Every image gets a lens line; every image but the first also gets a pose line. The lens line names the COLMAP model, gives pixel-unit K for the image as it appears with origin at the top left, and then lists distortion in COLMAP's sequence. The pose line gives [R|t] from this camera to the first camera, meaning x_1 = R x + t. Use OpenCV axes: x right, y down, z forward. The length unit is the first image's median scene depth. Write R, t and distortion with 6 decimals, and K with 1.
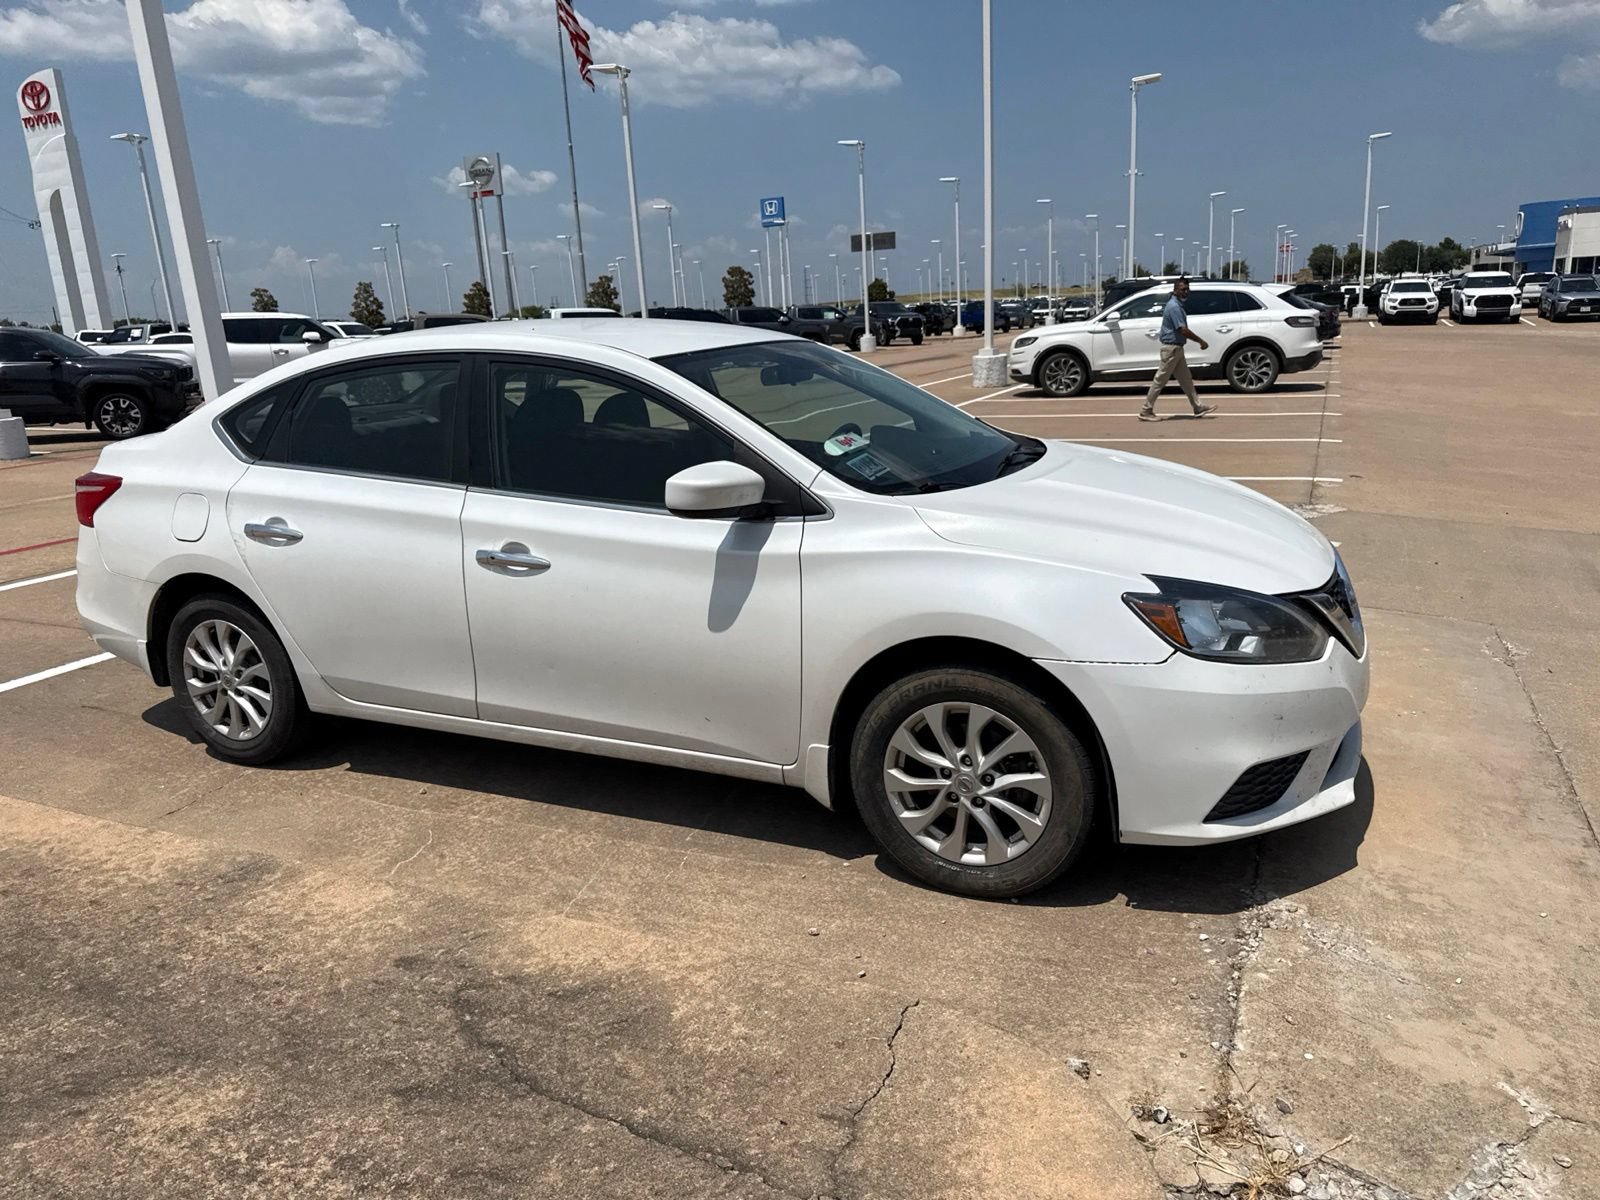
lens RADIAL K [[1137.8, 0, 802.0], [0, 1137.8, 602.9], [0, 0, 1]] dist [0.019978, -0.022398]
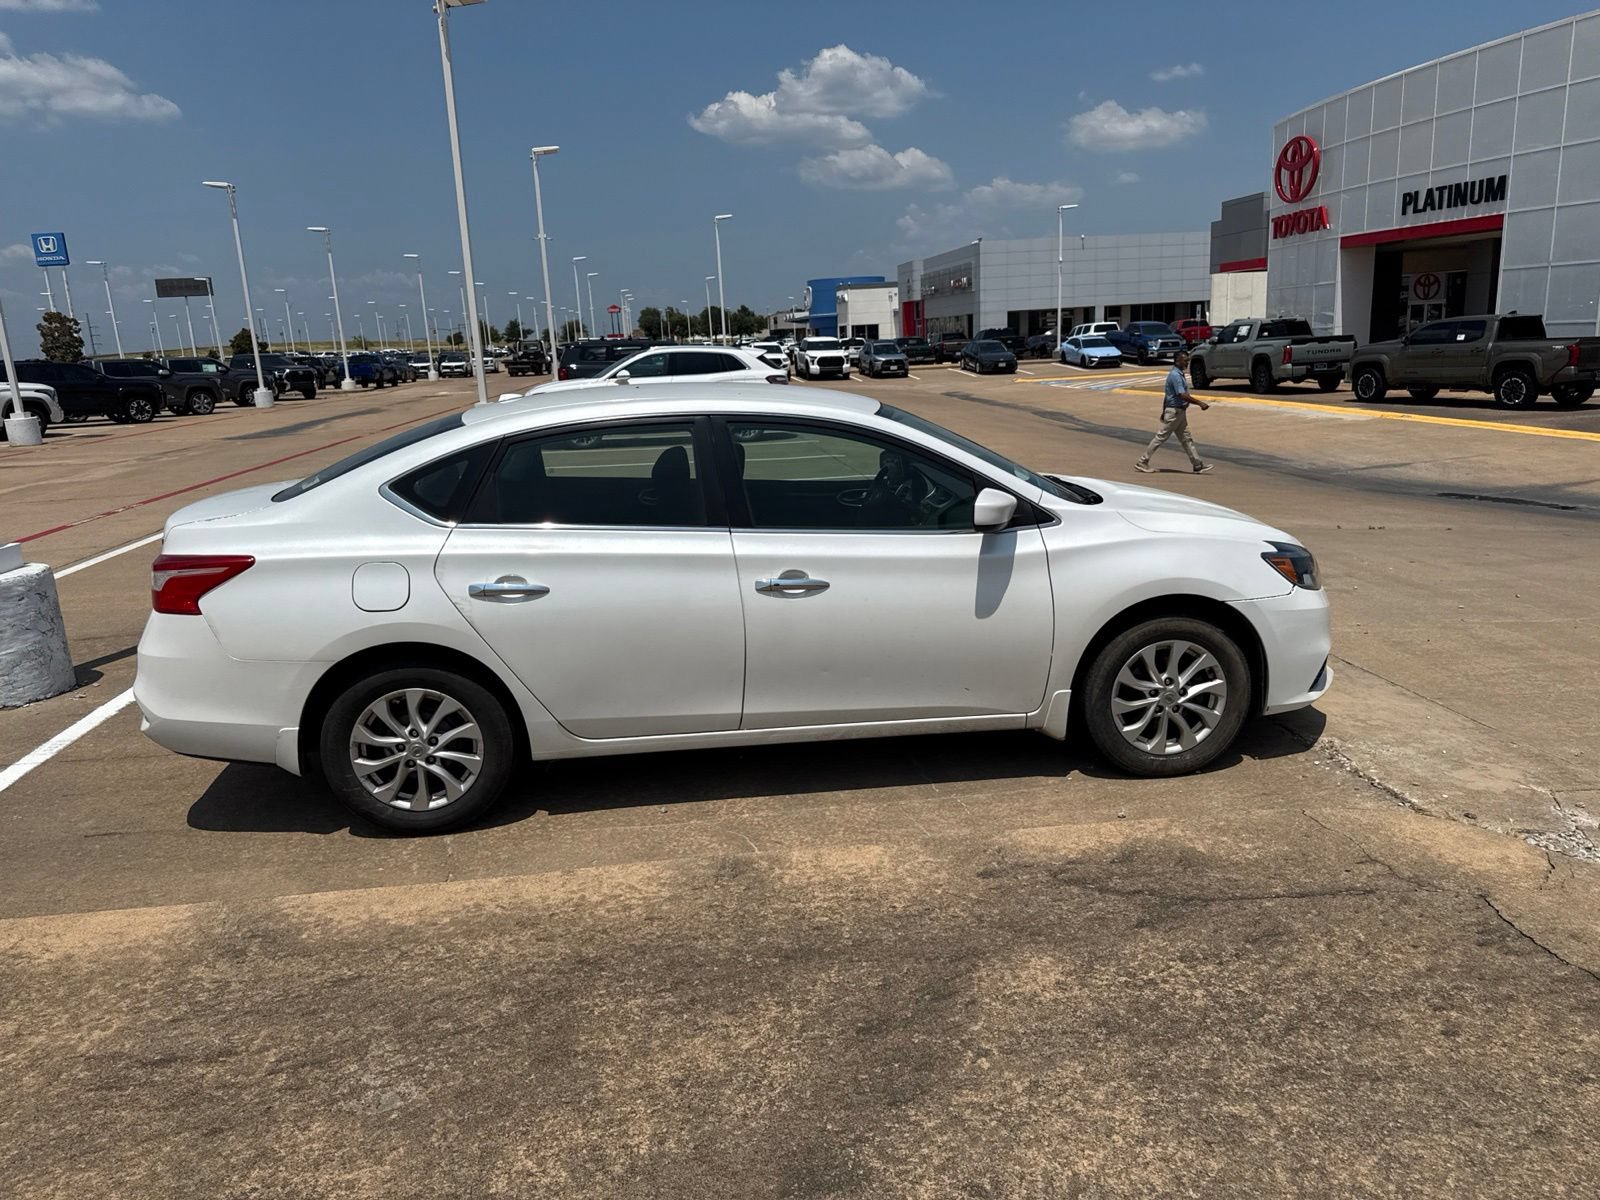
lens RADIAL K [[1145.1, 0, 799.4], [0, 1145.1, 597.5], [0, 0, 1]] dist [0.022250, -0.027033]
pose [[0.851968, -0.104043, 0.513153, -0.945119], [0.129998, 0.991403, -0.014821, -0.006328], [-0.507200, 0.079336, 0.858169, -0.027836]]
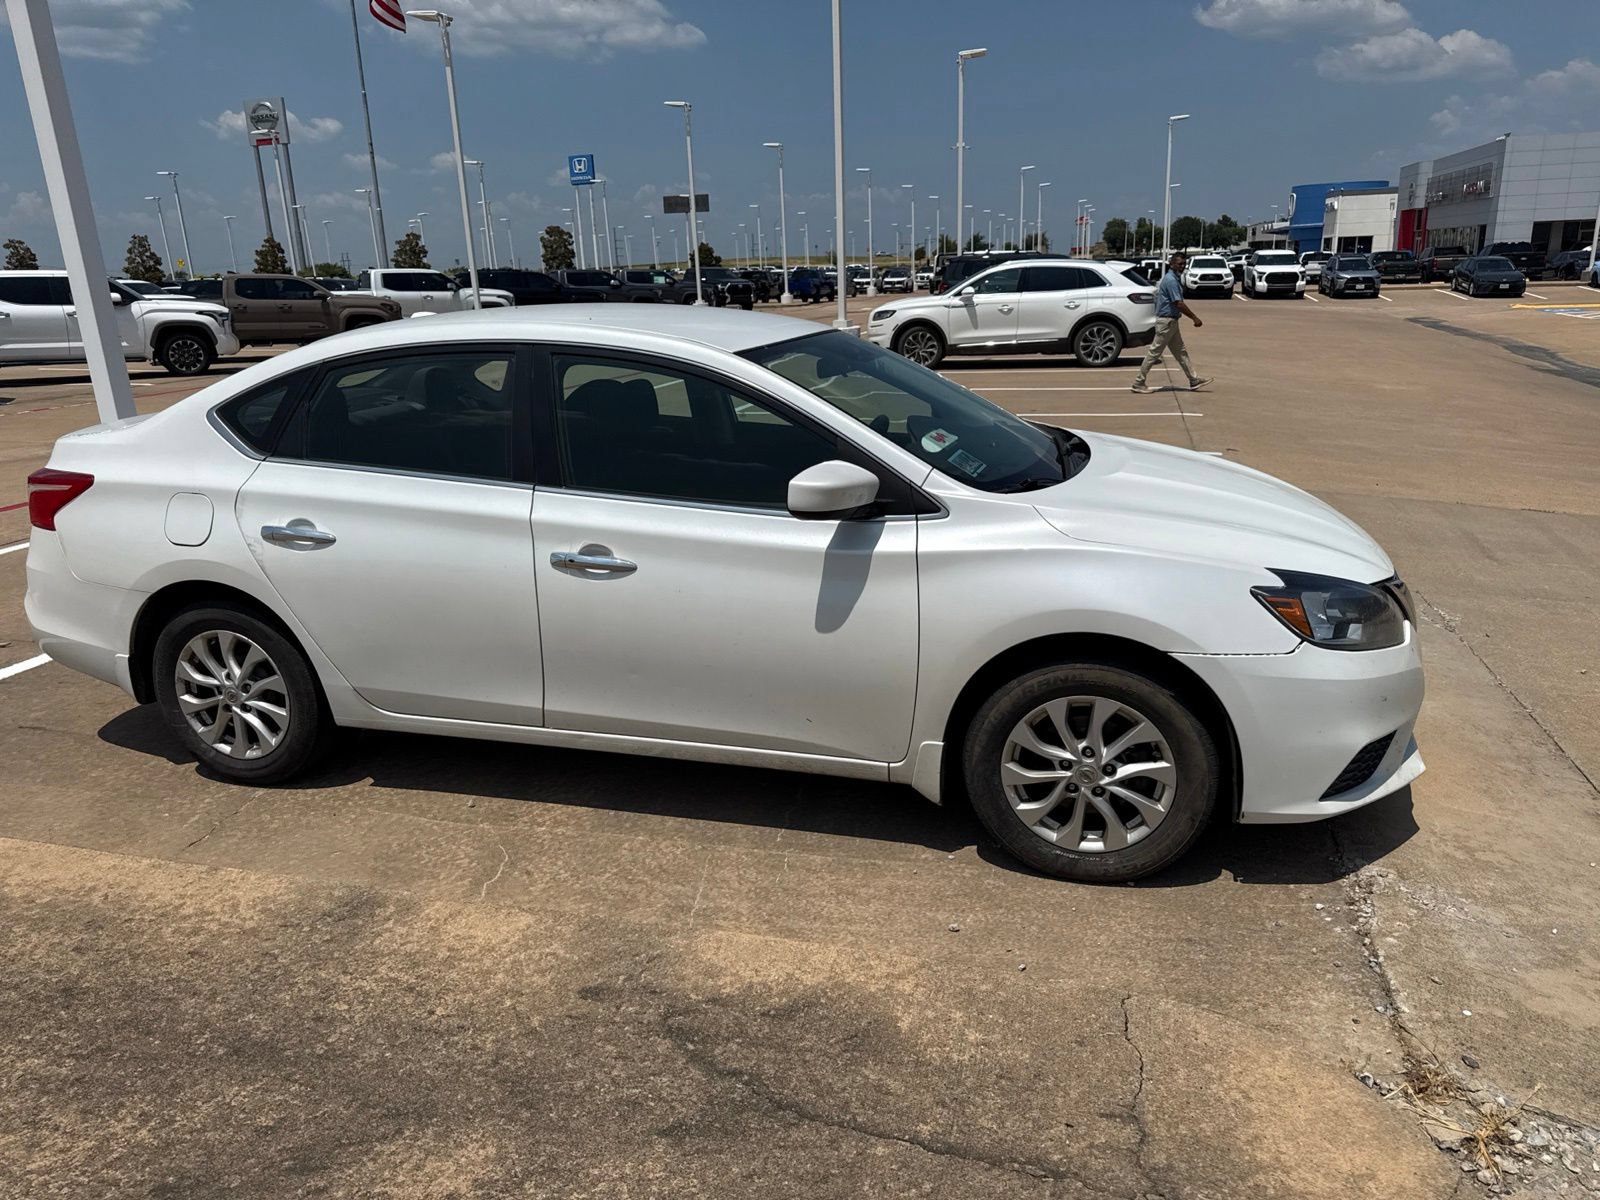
lens RADIAL K [[1138.6, 0, 802.9], [0, 1138.6, 603.4], [0, 0, 1]] dist [0.019795, -0.019999]
pose [[0.986959, -0.028739, 0.158383, -0.254439], [0.024088, 0.999223, 0.031209, -0.031857], [-0.159157, -0.026987, 0.986884, 0.025147]]
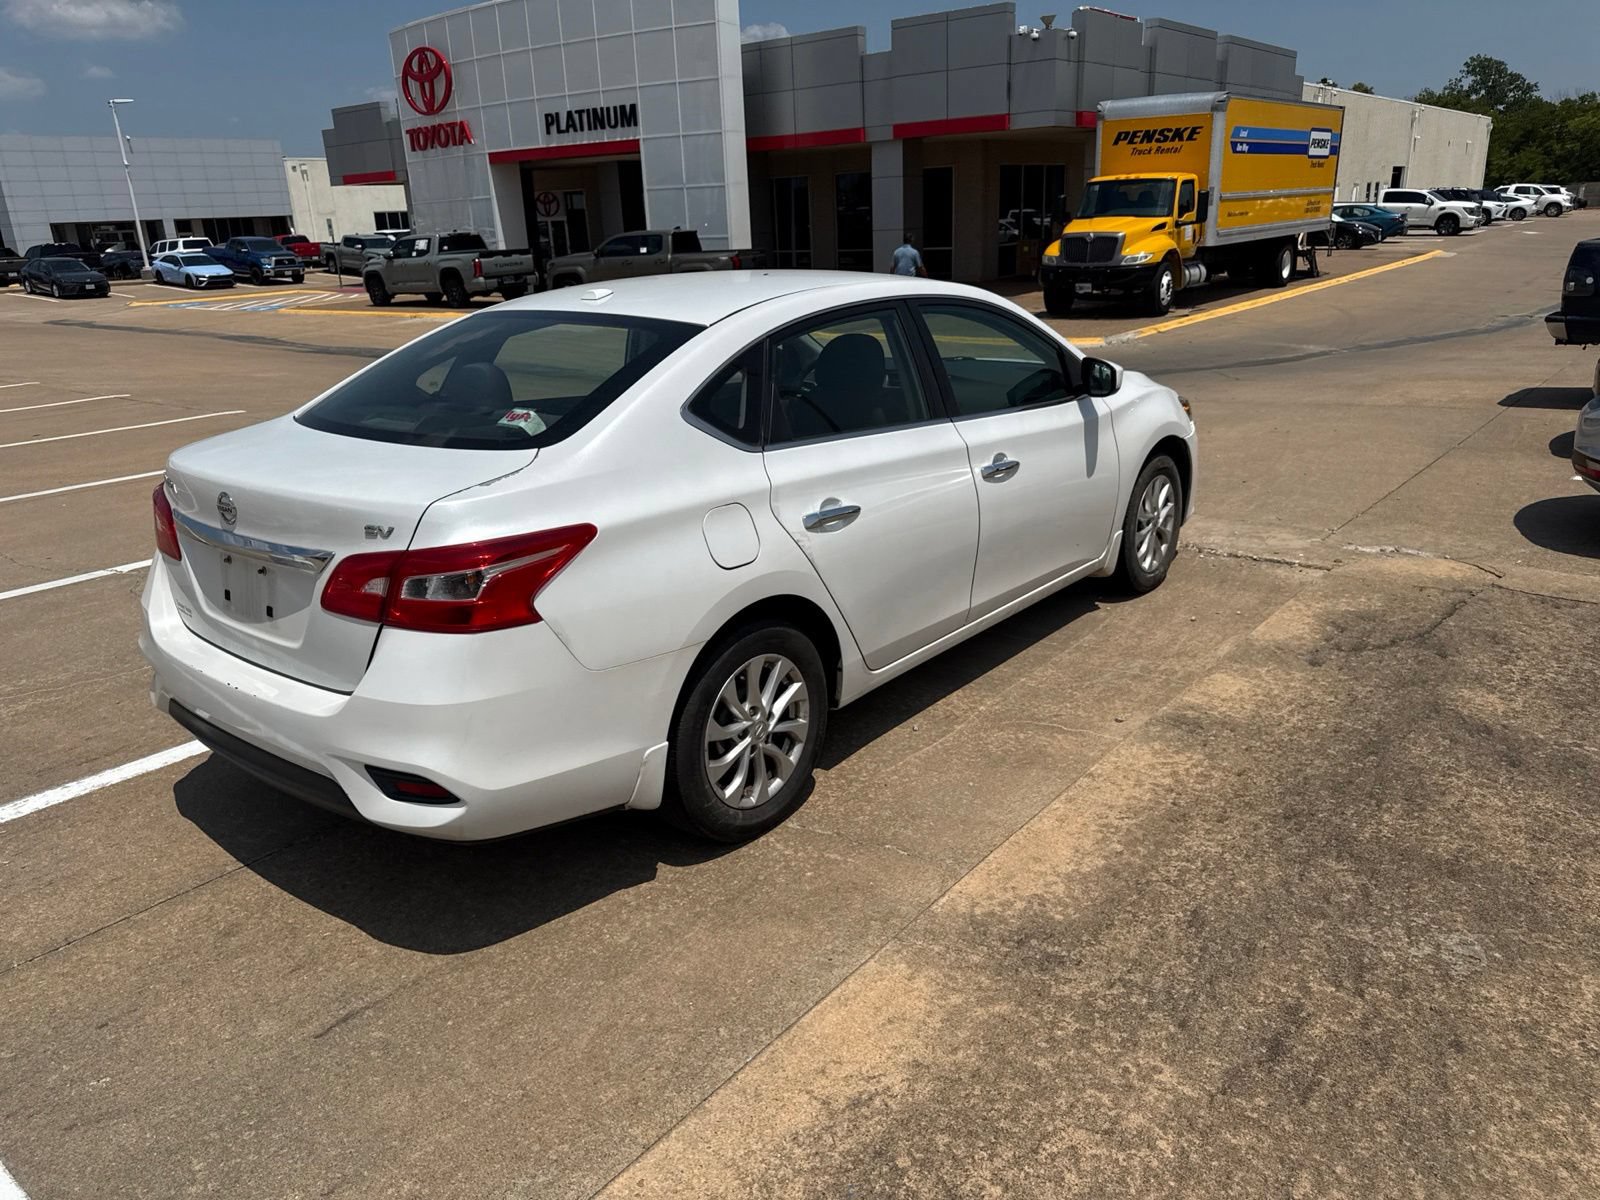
lens RADIAL K [[1155.0, 0, 809.5], [0, 1155.0, 598.8], [0, 0, 1]] dist [0.007894, -0.009397]
pose [[0.234621, -0.269304, 0.934039, -1.601393], [0.265386, 0.942103, 0.204967, -0.228015], [-0.935159, 0.199791, 0.292507, 0.948345]]
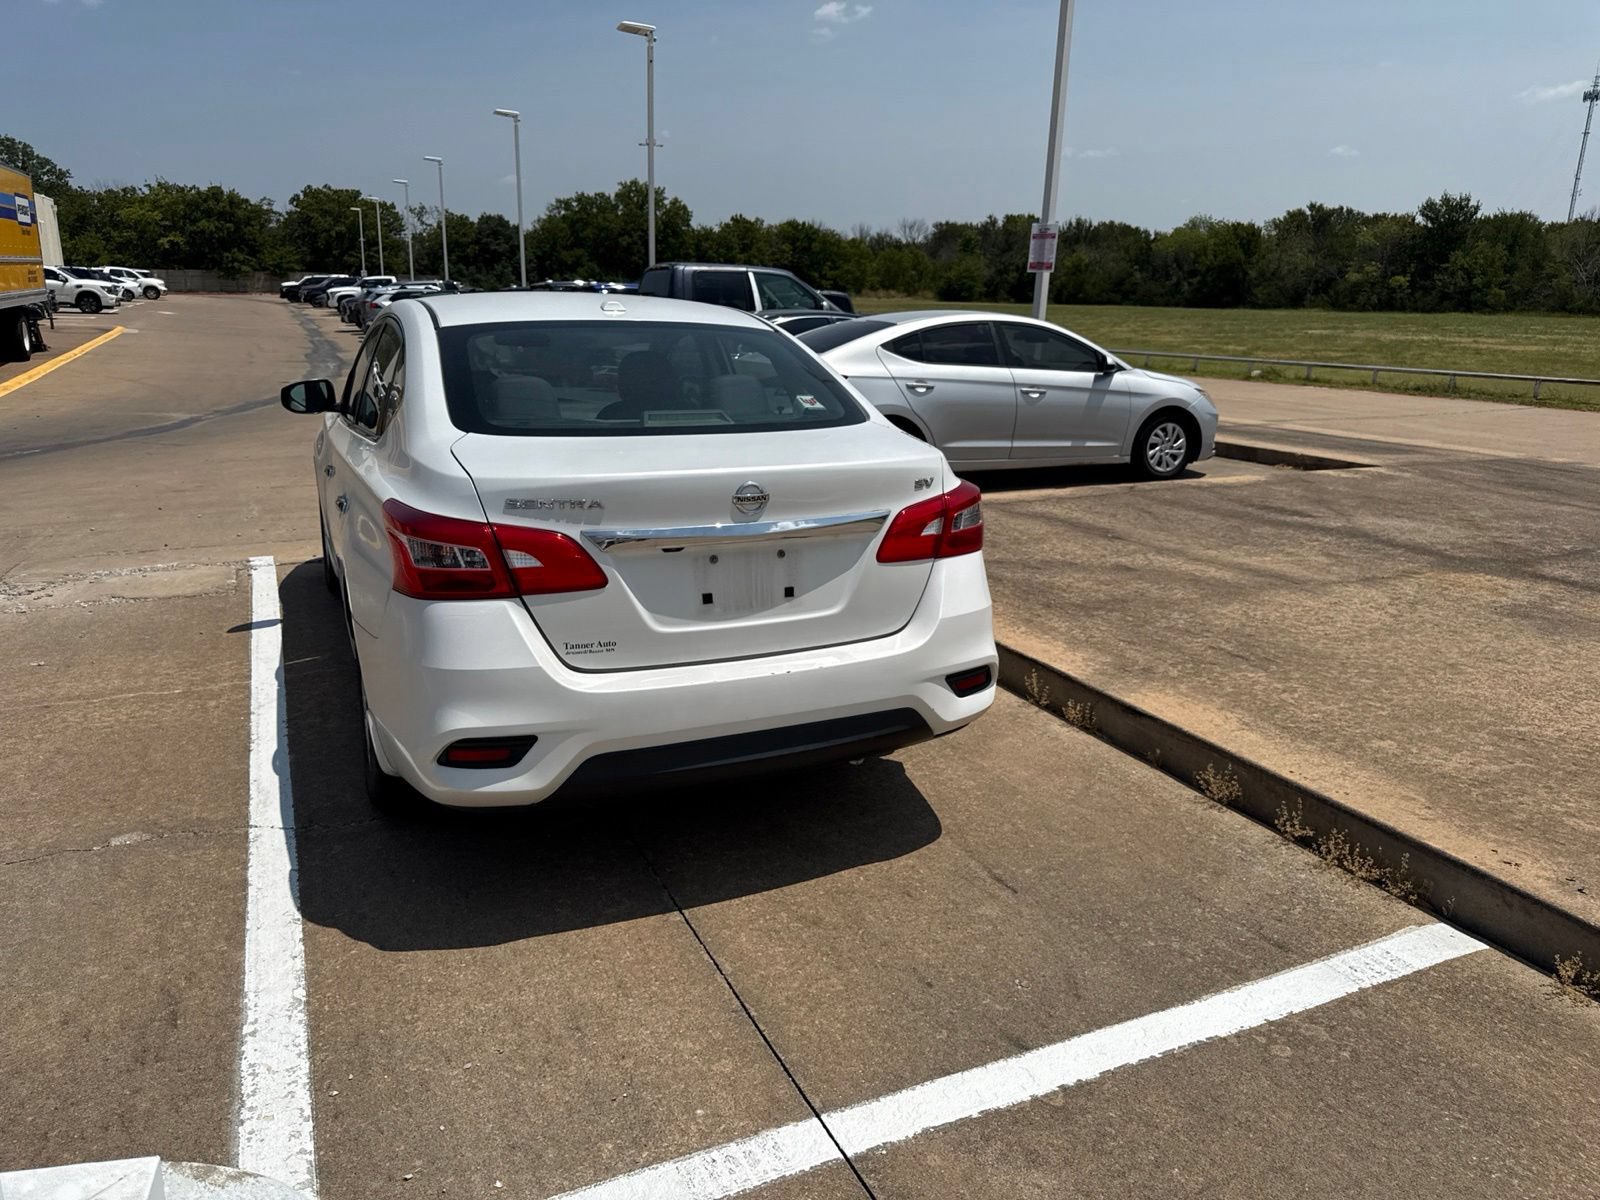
lens RADIAL K [[1136.5, 0, 822.8], [0, 1136.5, 606.0], [0, 0, 1]] dist [0.026723, -0.032543]
pose [[-0.768155, -0.141041, 0.624536, -1.446856], [0.174692, 0.892257, 0.416366, -0.517386], [-0.615971, 0.428935, -0.660753, 2.228820]]
